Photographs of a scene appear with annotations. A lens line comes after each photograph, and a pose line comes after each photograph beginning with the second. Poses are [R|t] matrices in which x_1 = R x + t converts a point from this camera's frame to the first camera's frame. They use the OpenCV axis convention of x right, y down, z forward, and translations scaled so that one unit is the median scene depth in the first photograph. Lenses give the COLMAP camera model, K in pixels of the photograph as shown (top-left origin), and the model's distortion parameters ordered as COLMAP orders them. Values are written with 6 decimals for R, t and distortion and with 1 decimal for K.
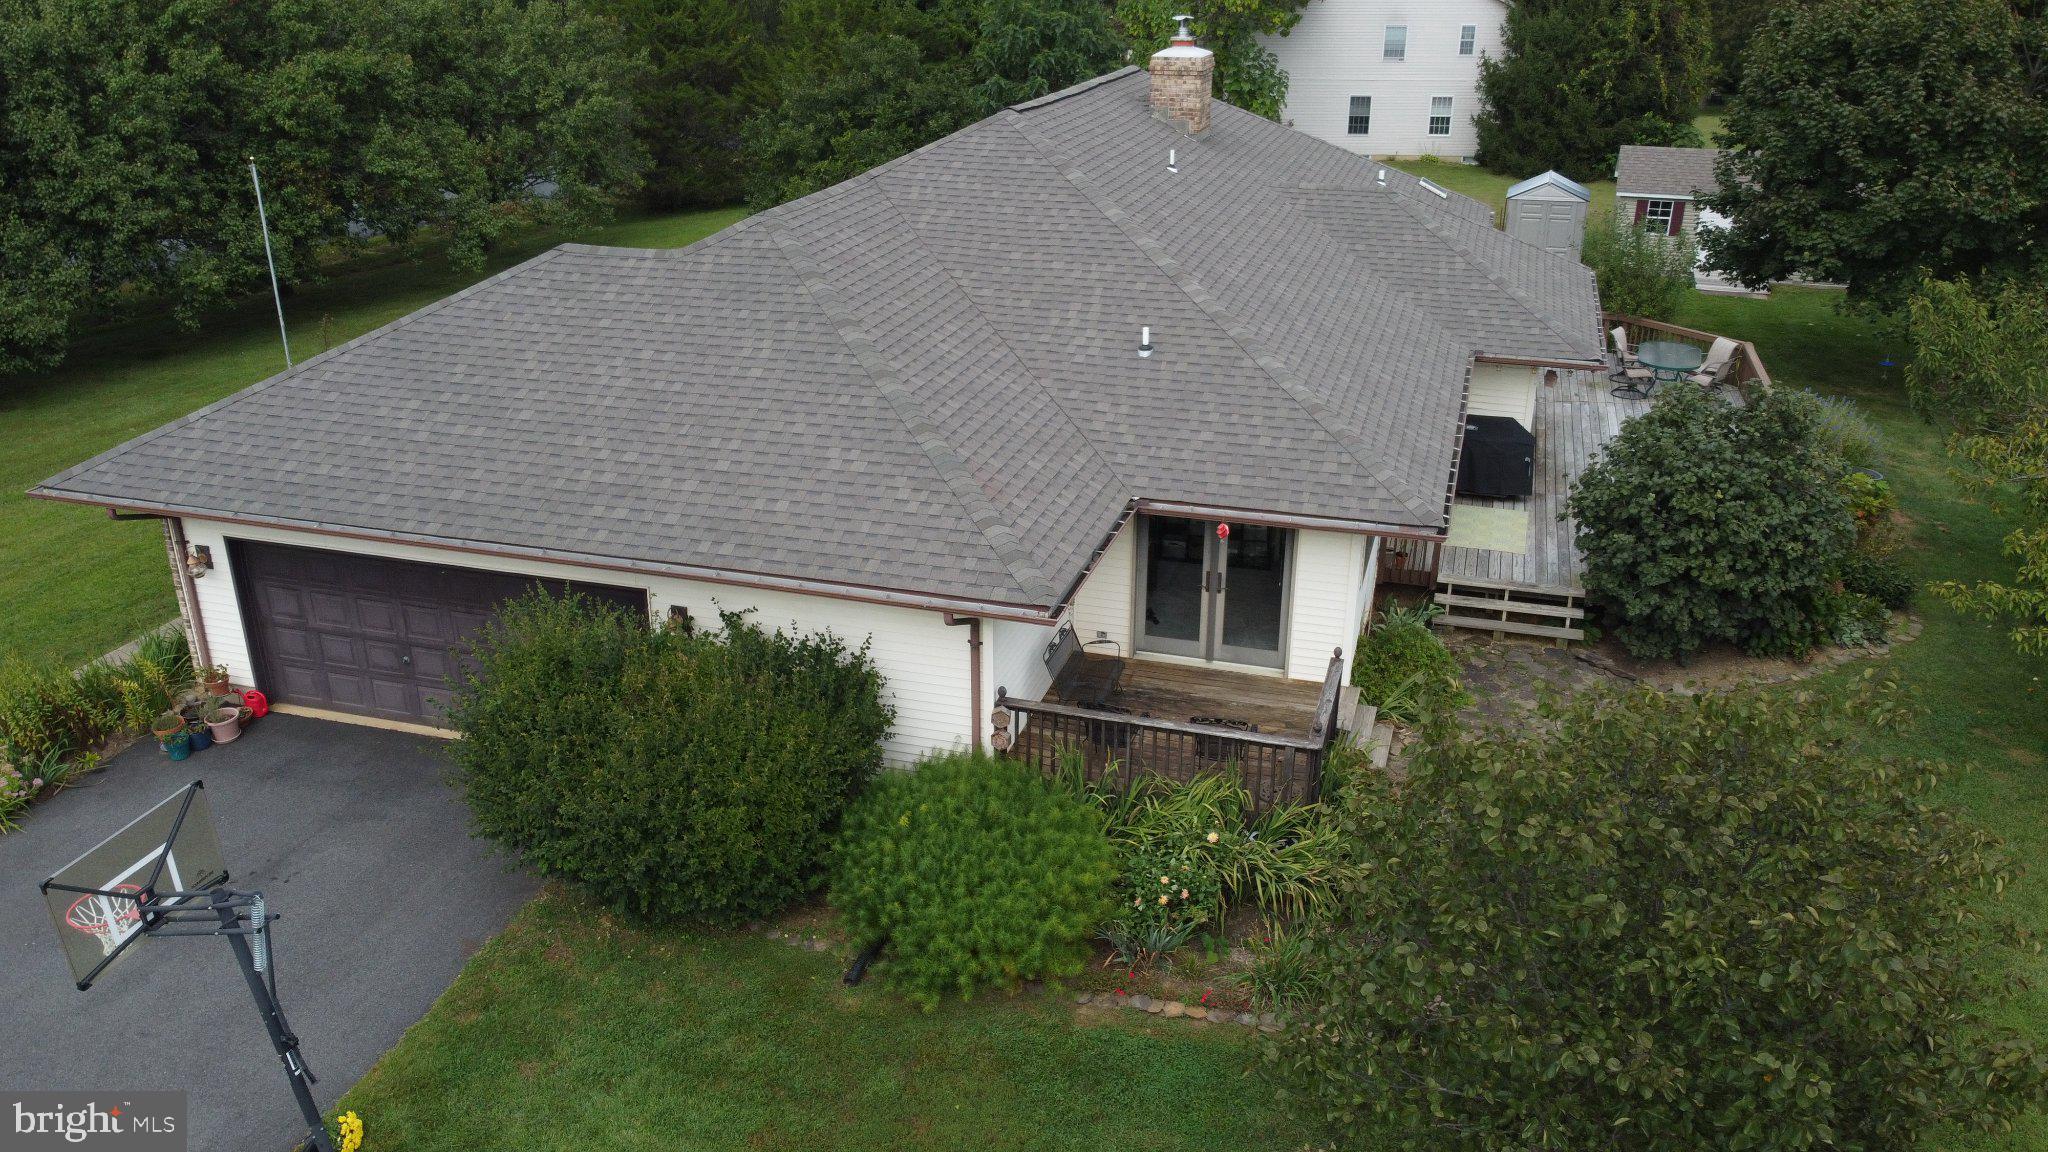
lens RADIAL K [[1552.8, 0, 1024.0], [0, 1552.8, 576.0], [0, 0, 1]] dist [0.009071, -0.019407]
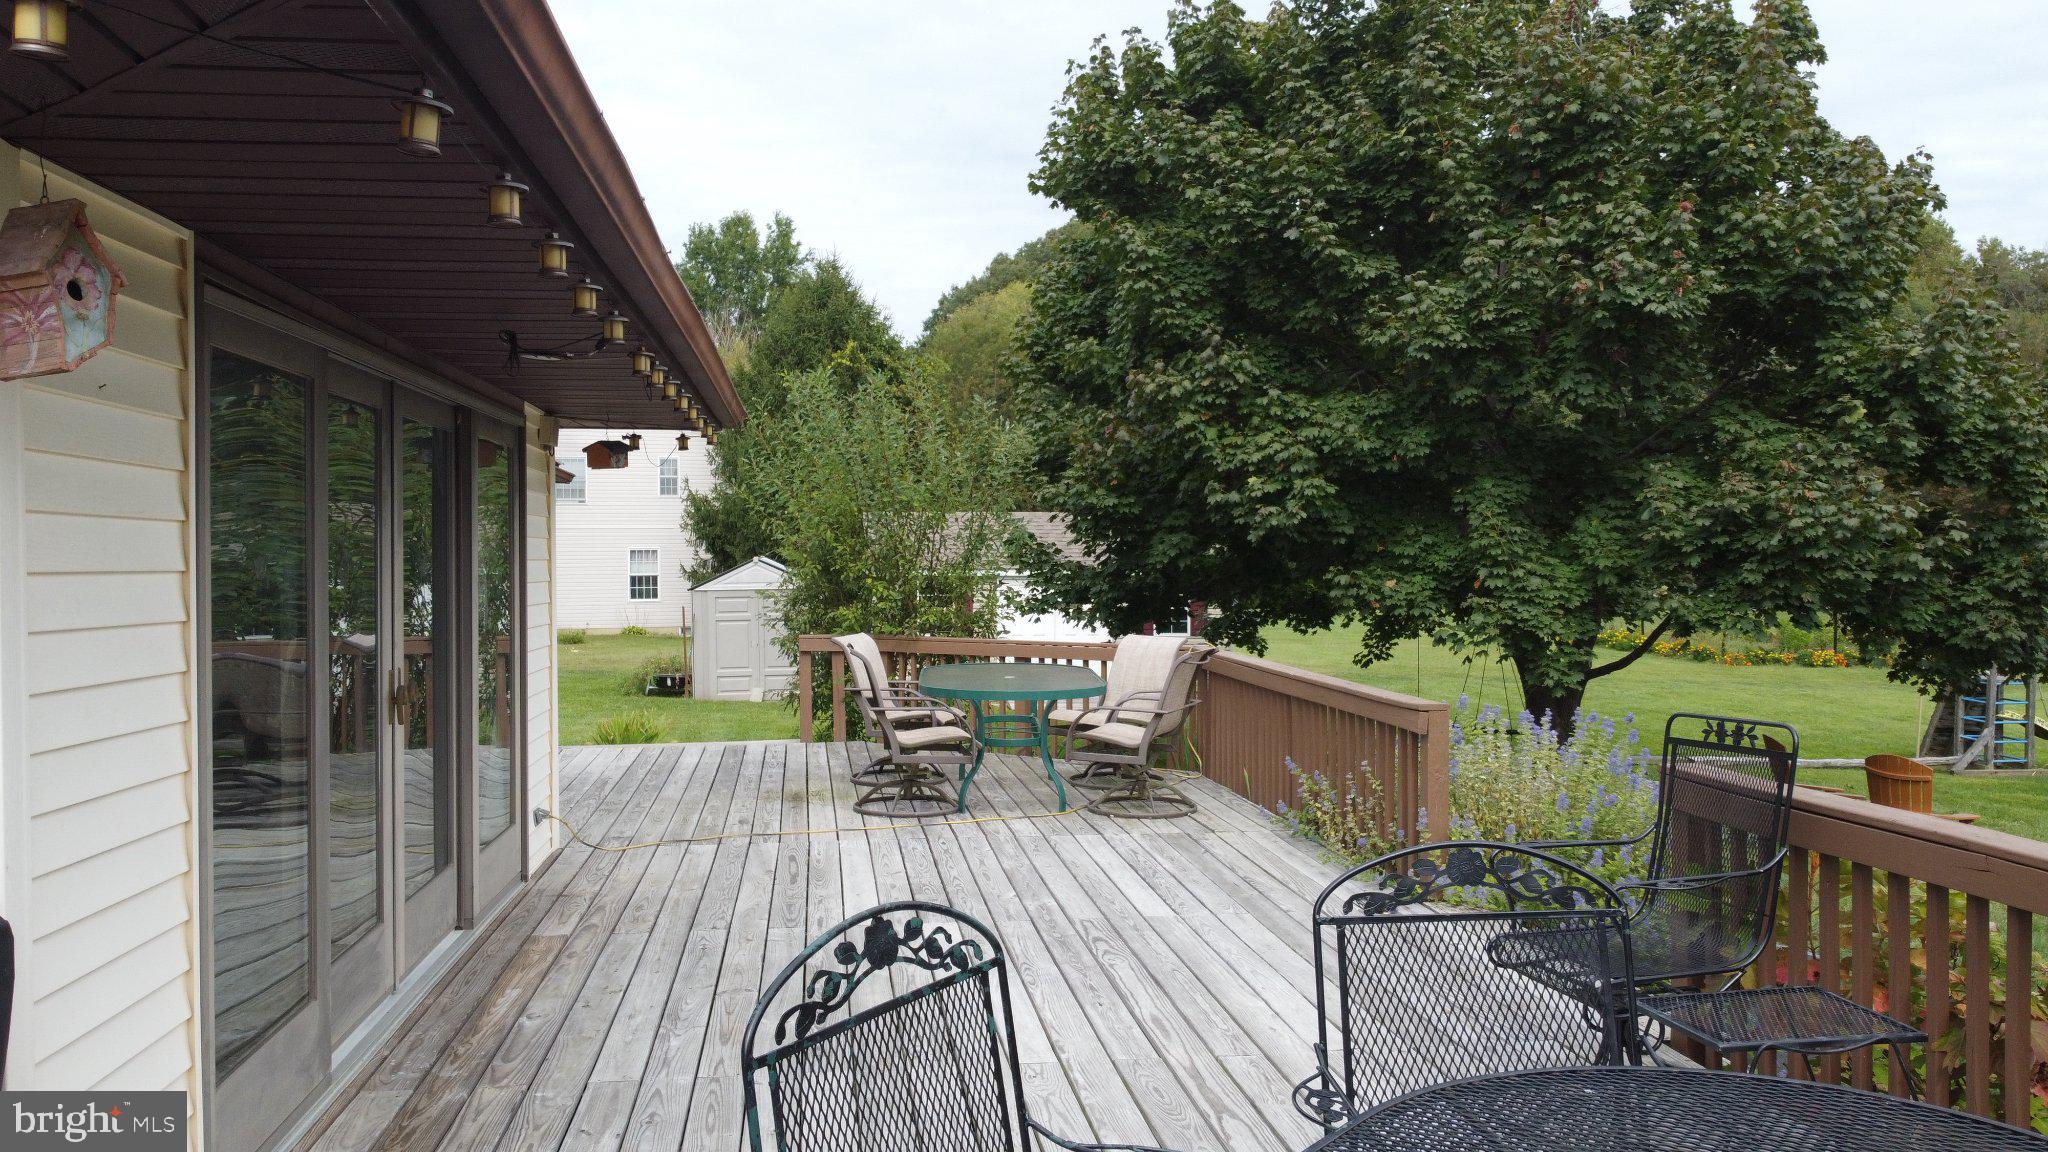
lens RADIAL K [[1552.8, 0, 1024.0], [0, 1552.8, 576.0], [0, 0, 1]] dist [0.009071, -0.019407]
pose [[0.907475, -0.008779, 0.420013, 0.166932], [0.162913, 0.928900, -0.332572, -0.030861], [-0.387231, 0.370227, 0.844384, 0.423813]]
